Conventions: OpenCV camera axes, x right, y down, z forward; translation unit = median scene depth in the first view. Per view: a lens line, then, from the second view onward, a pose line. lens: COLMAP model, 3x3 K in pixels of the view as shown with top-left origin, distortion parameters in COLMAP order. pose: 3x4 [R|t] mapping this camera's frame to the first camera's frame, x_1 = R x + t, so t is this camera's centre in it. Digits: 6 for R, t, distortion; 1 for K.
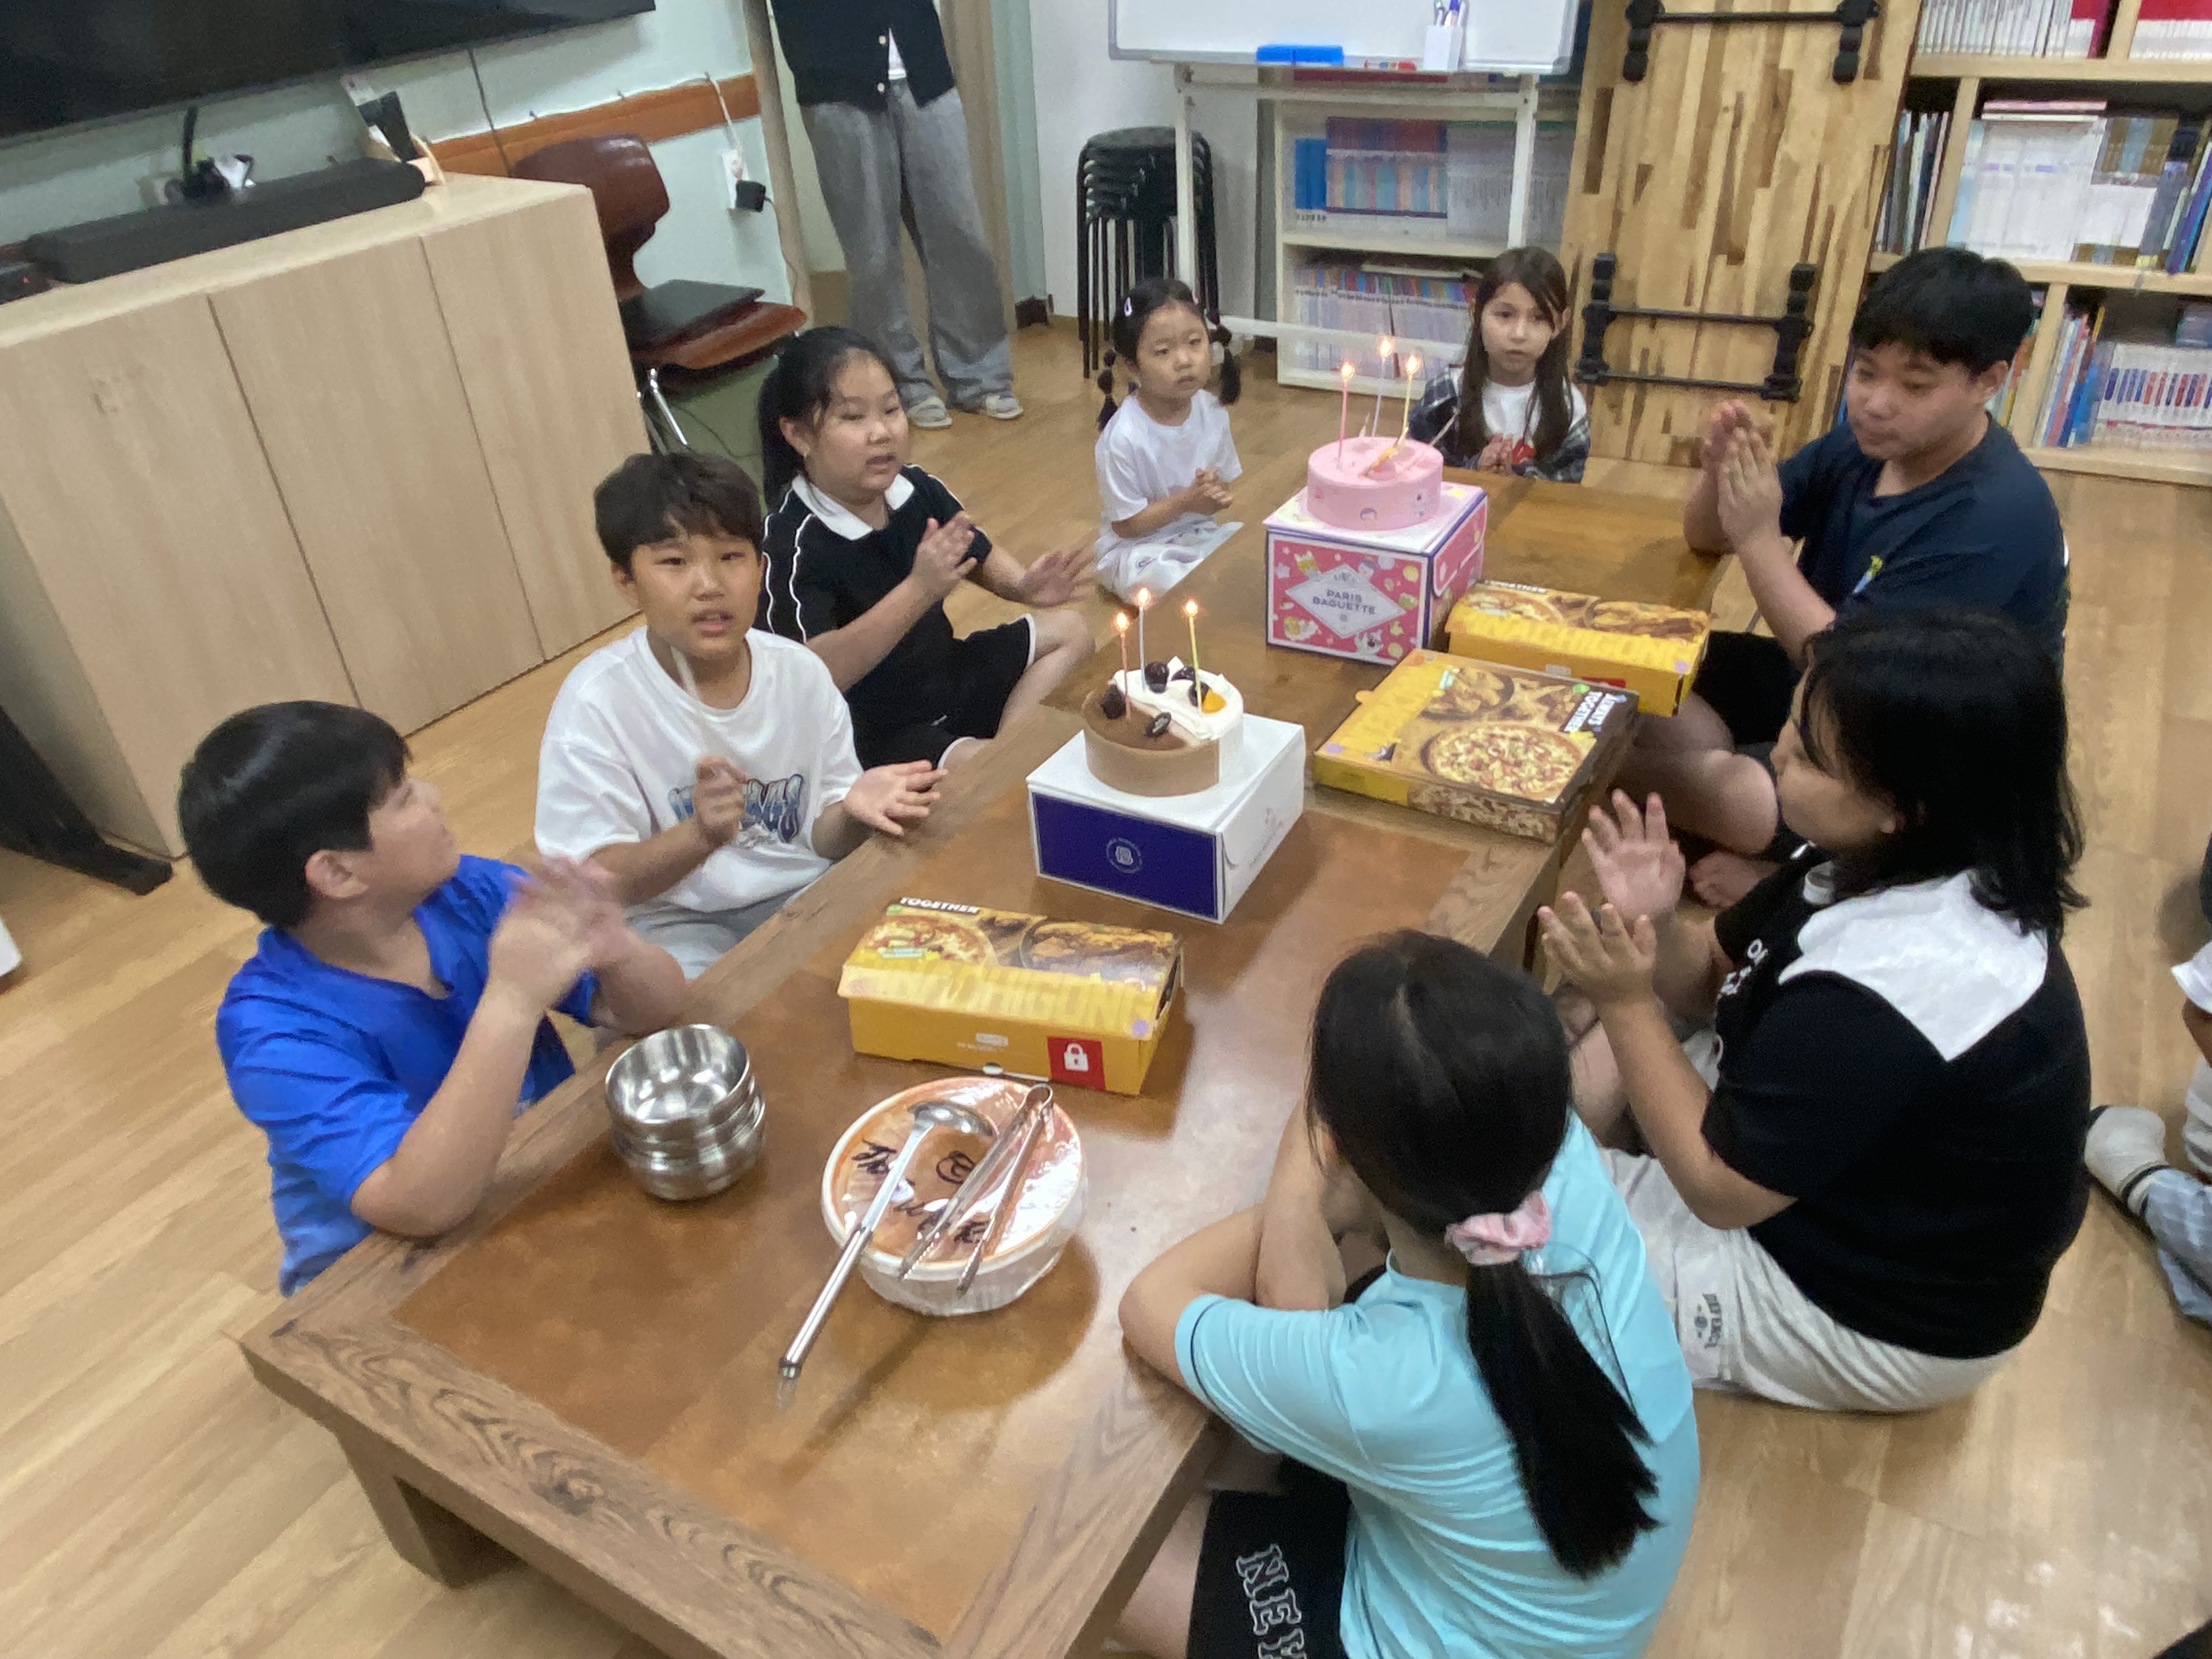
lens RADIAL K [[1478.5, 0, 1106.0], [0, 1478.5, 829.5], [0, 0, 1]] dist [0.063768, -0.072716]
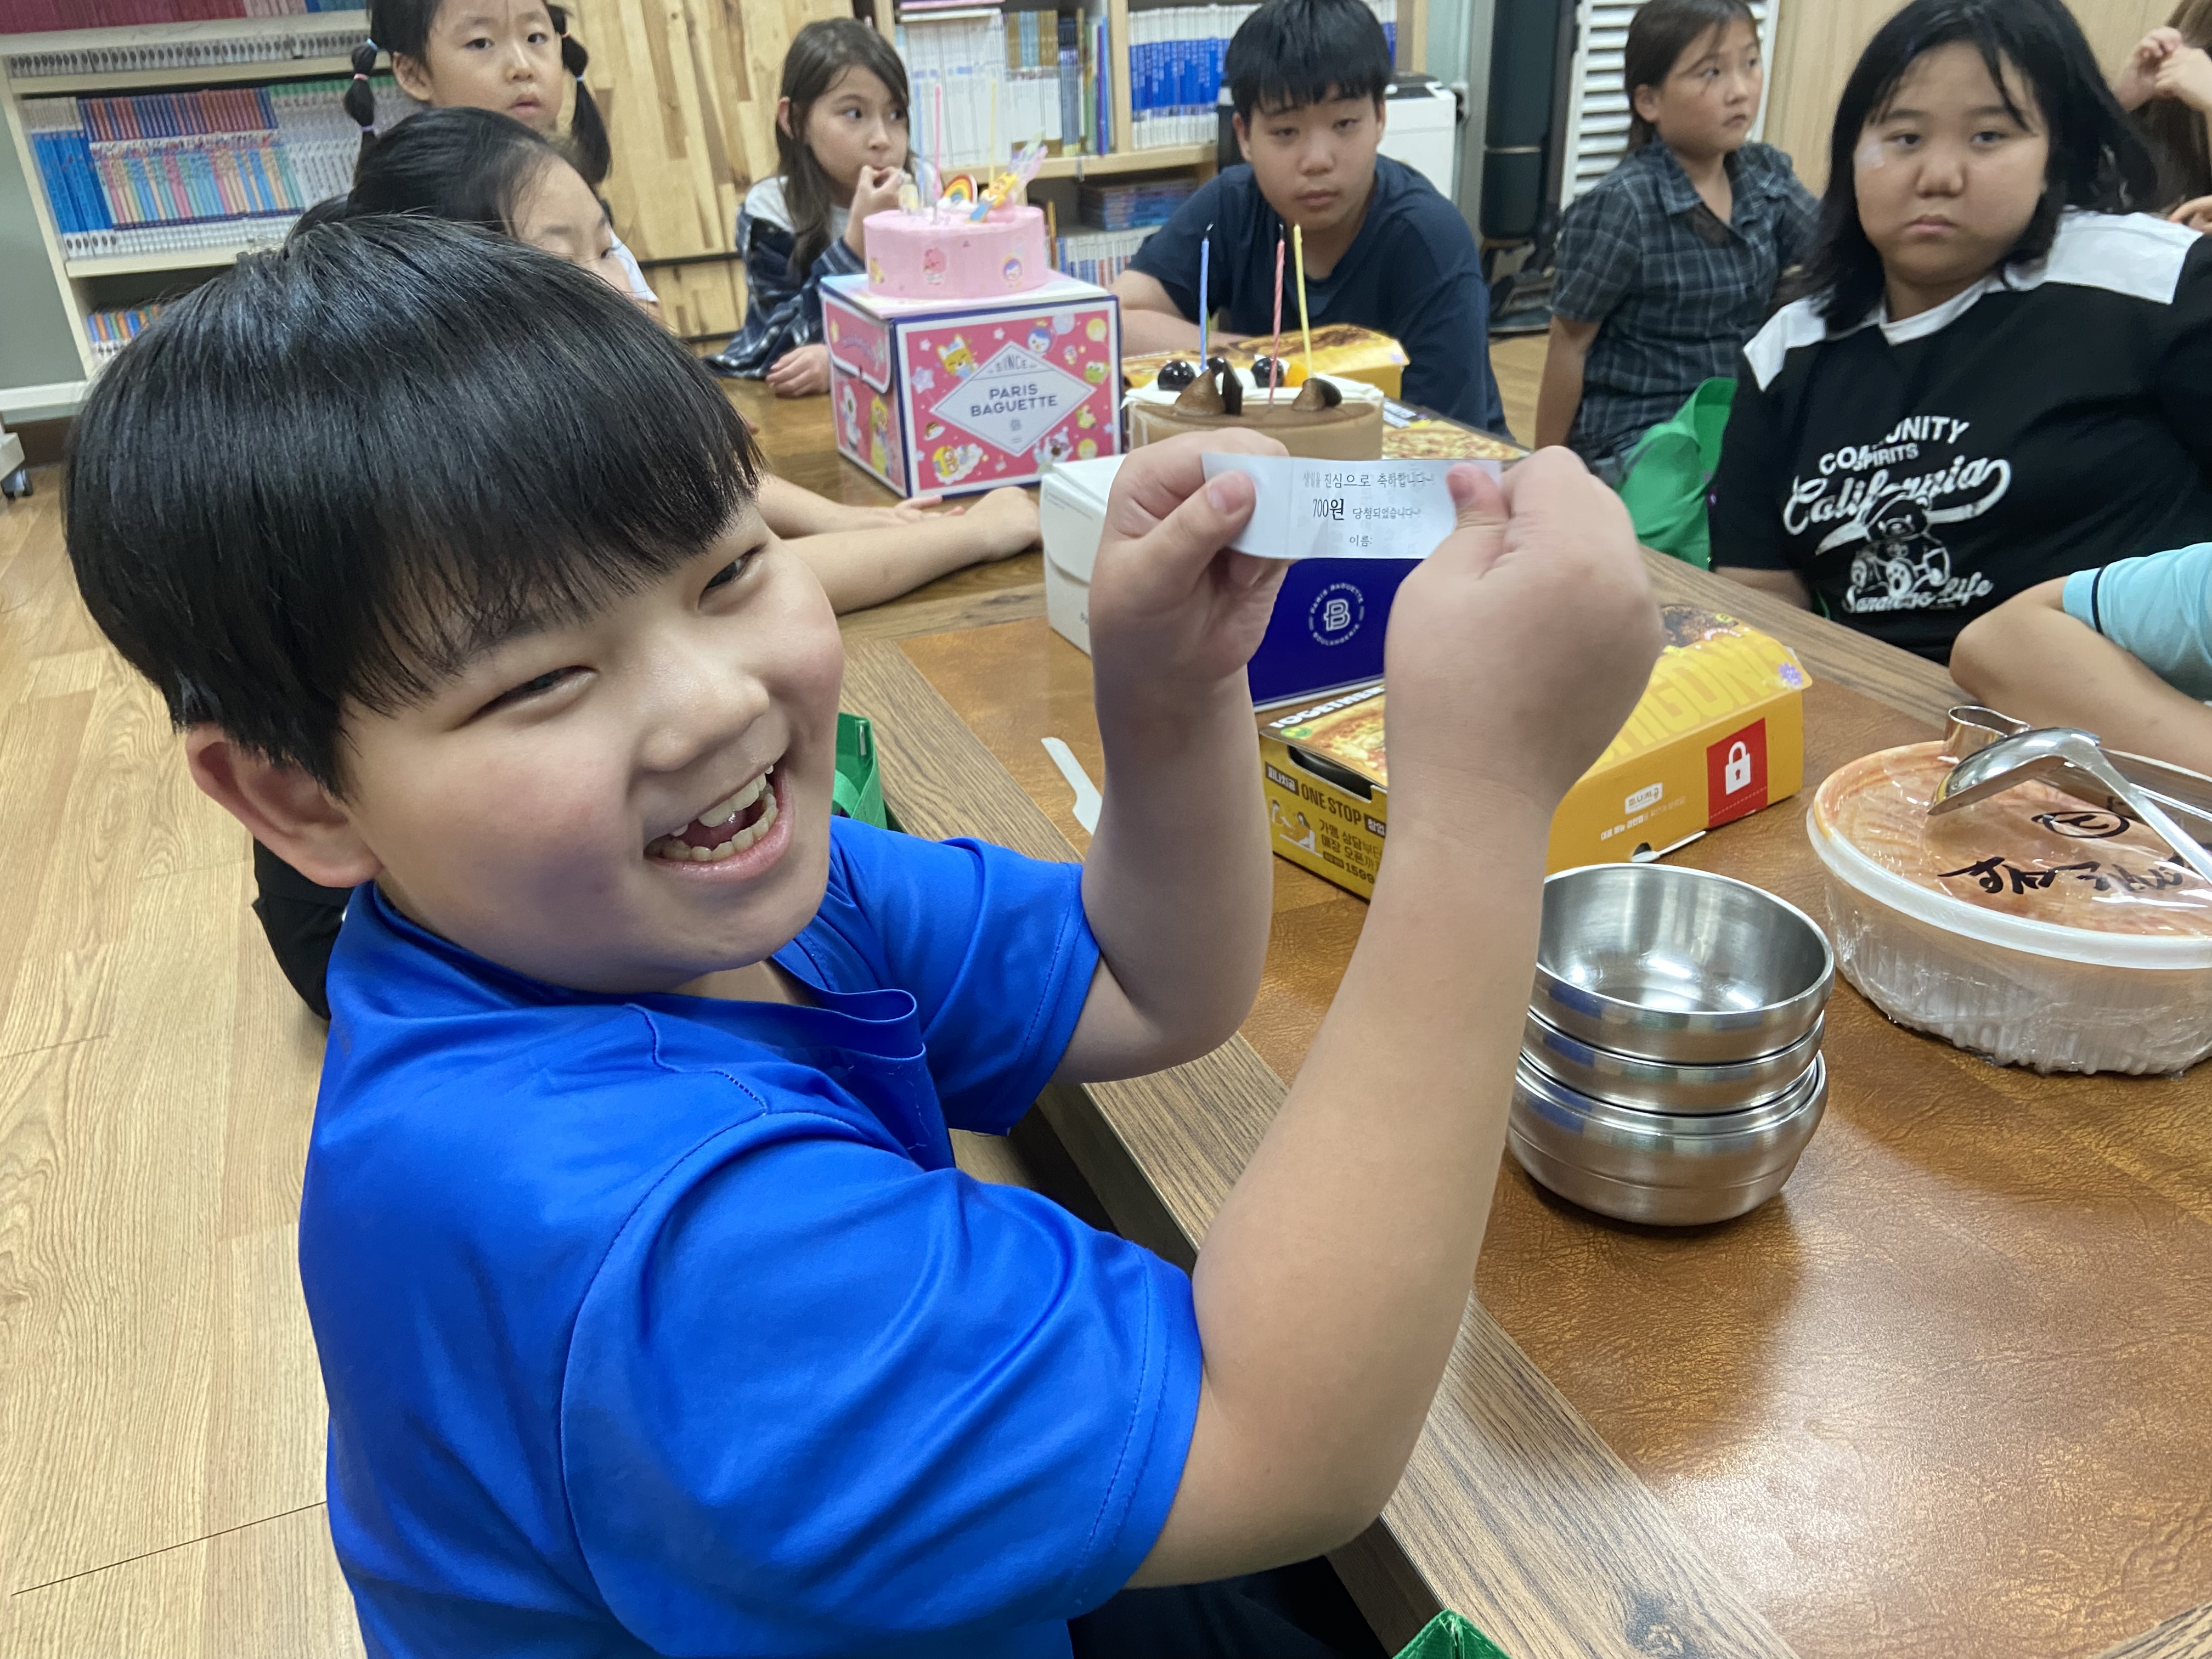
lens RADIAL K [[1684.1, 0, 1106.0], [0, 1684.1, 829.5], [0, 0, 1]] dist [0.103693, -0.127564]
pose [[0.617305, -0.331441, 0.713500, -0.460683], [0.443269, 0.895795, 0.032616, 0.025434], [-0.649960, 0.296138, 0.699896, 0.452793]]
